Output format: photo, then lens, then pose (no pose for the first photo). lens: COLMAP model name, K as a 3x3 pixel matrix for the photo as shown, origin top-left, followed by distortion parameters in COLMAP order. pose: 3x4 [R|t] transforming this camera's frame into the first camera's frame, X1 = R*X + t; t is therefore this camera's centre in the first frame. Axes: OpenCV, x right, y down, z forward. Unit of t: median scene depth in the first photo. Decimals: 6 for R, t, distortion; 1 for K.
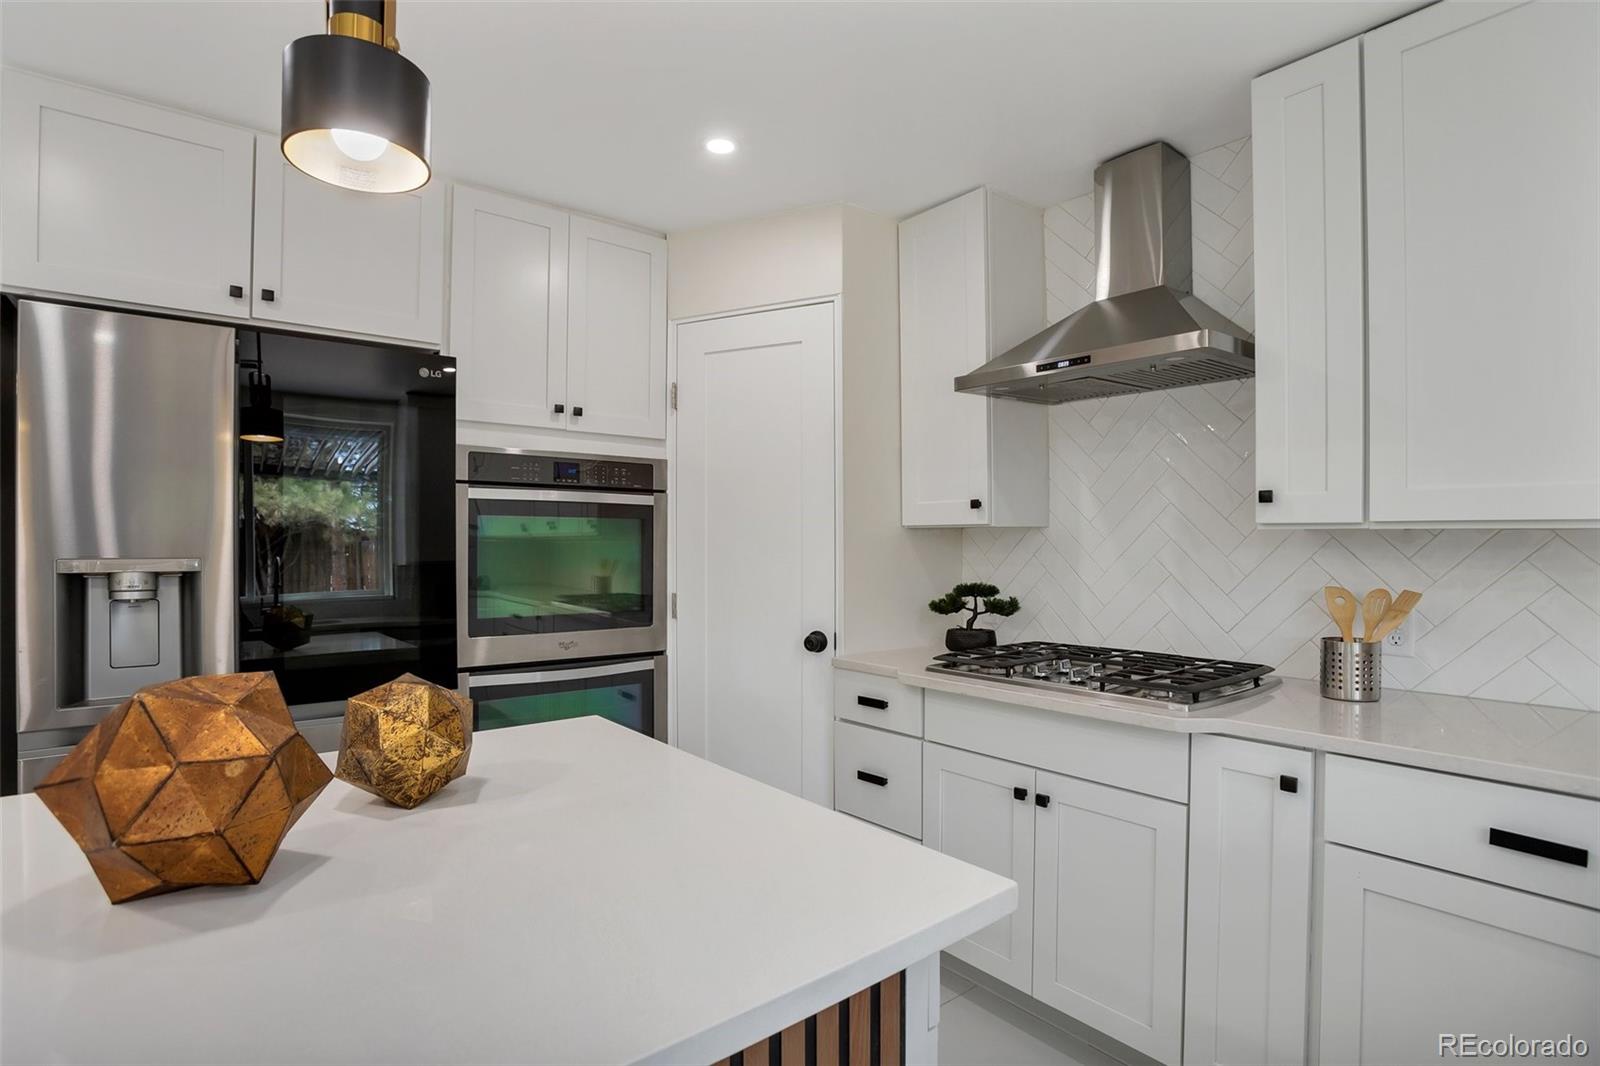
lens RADIAL K [[779.3, 0, 795.1], [0, 779.3, 540.1], [0, 0, 1]] dist [-0.087048, 0.030332]
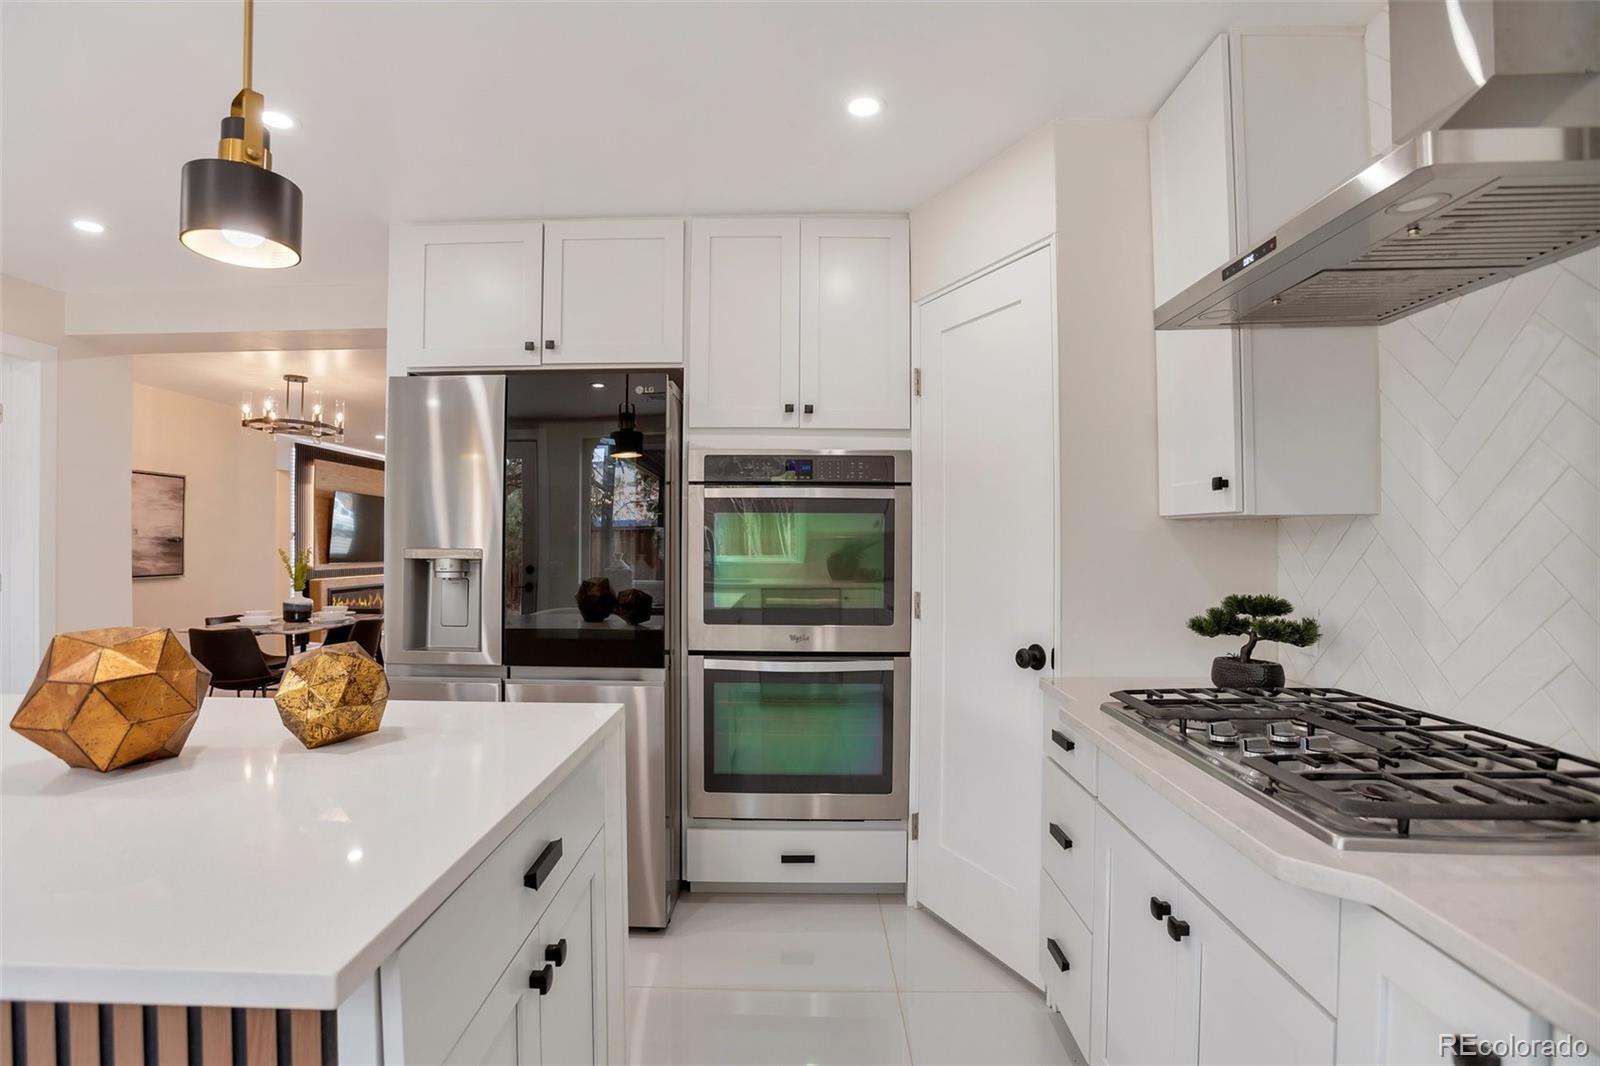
lens RADIAL K [[759.6, 0, 800.0], [0, 759.6, 533.0], [0, 0, 1]] dist [-0.080664, 0.028524]
pose [[0.771201, -0.003187, -0.636583, 0.360584], [0.001508, 0.999994, -0.003179, 0.000155], [0.636590, 0.001491, 0.771201, 0.229623]]
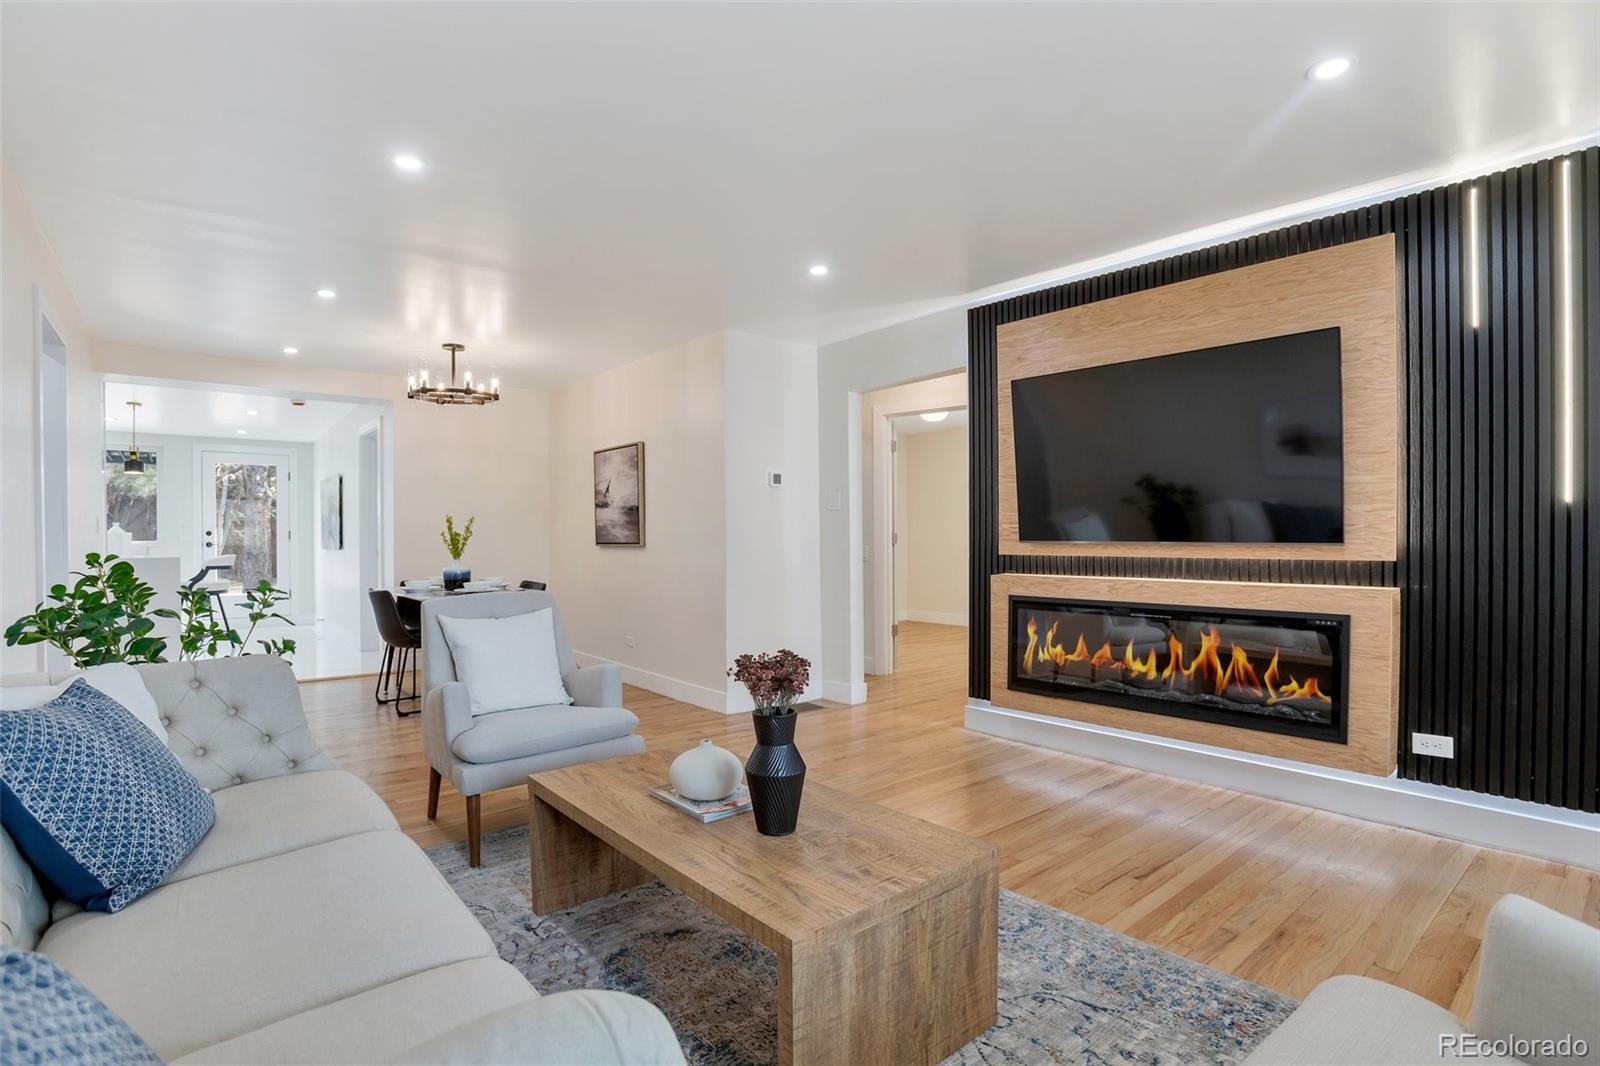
lens RADIAL K [[779.3, 0, 795.1], [0, 779.3, 540.1], [0, 0, 1]] dist [-0.087048, 0.030332]
pose [[-0.999715, 0.013654, -0.019569, -2.888737], [0.013681, 0.999906, -0.001232, 0.114472], [0.019550, -0.001499, -0.999808, 3.033688]]
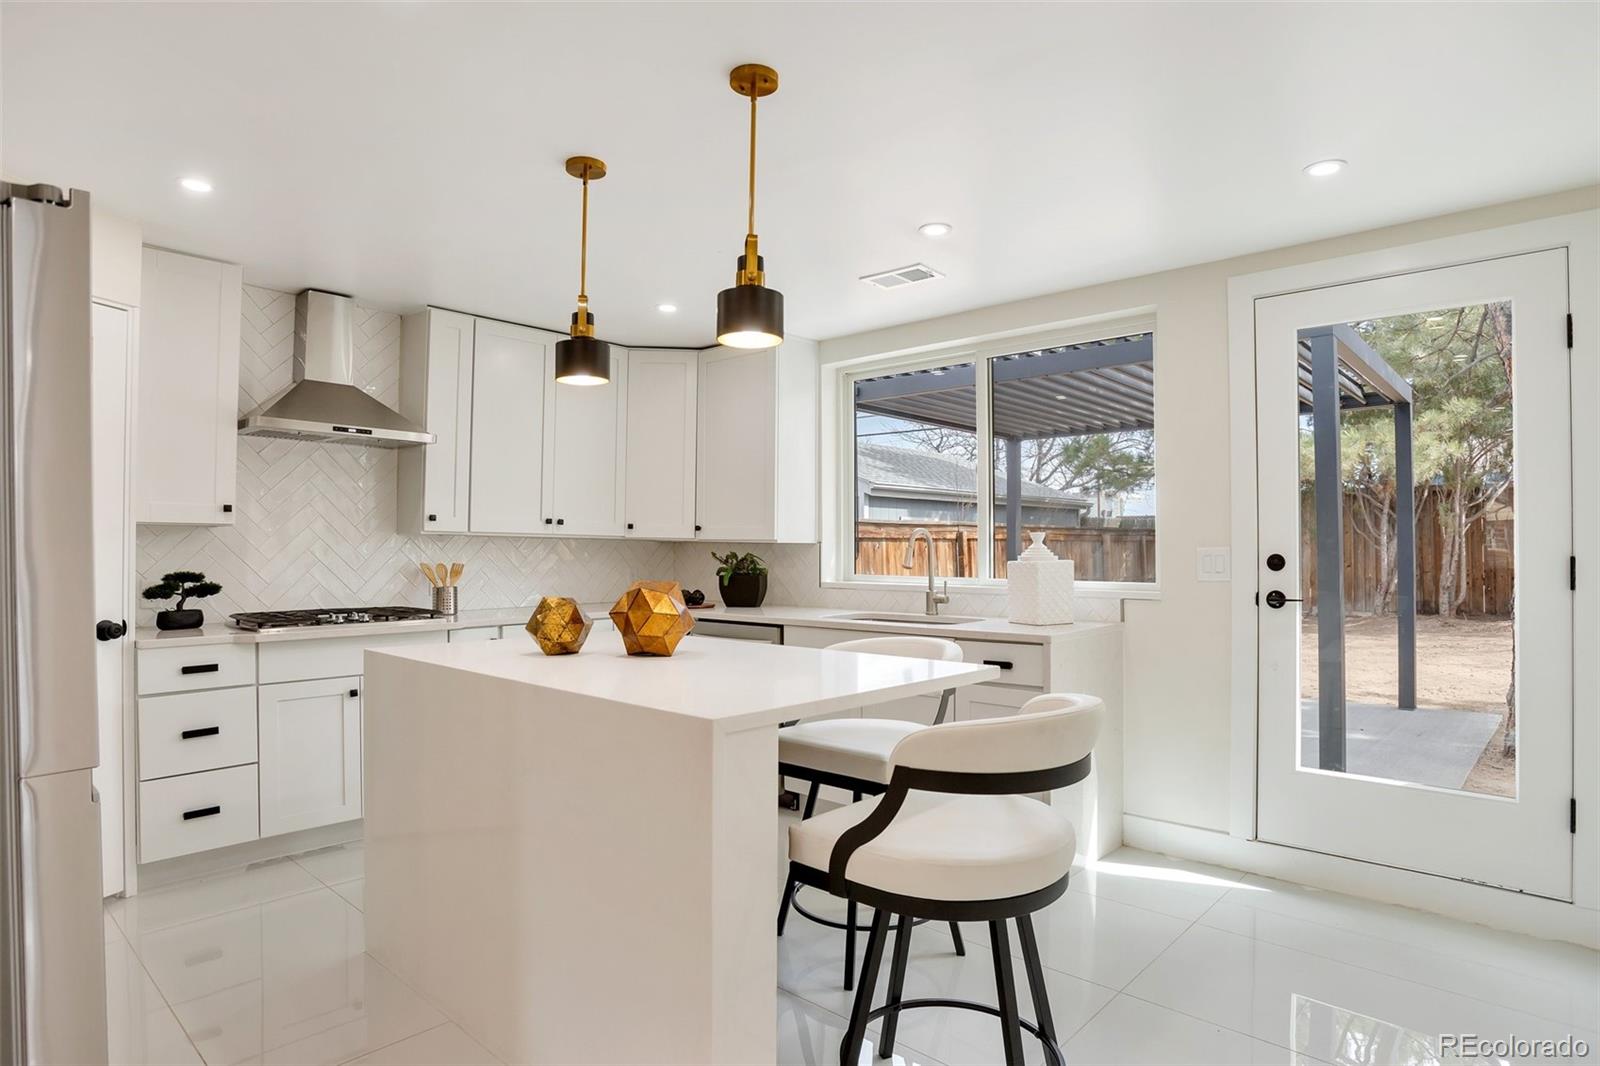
lens RADIAL K [[893.5, 0, 790.7], [0, 893.5, 557.5], [0, 0, 1]] dist [-0.002168, 0.000141]
pose [[-0.140105, -0.002207, 0.990134, -1.342652], [-0.002001, 0.999996, 0.001946, 0.030003], [-0.990135, -0.001708, -0.140109, 0.273299]]
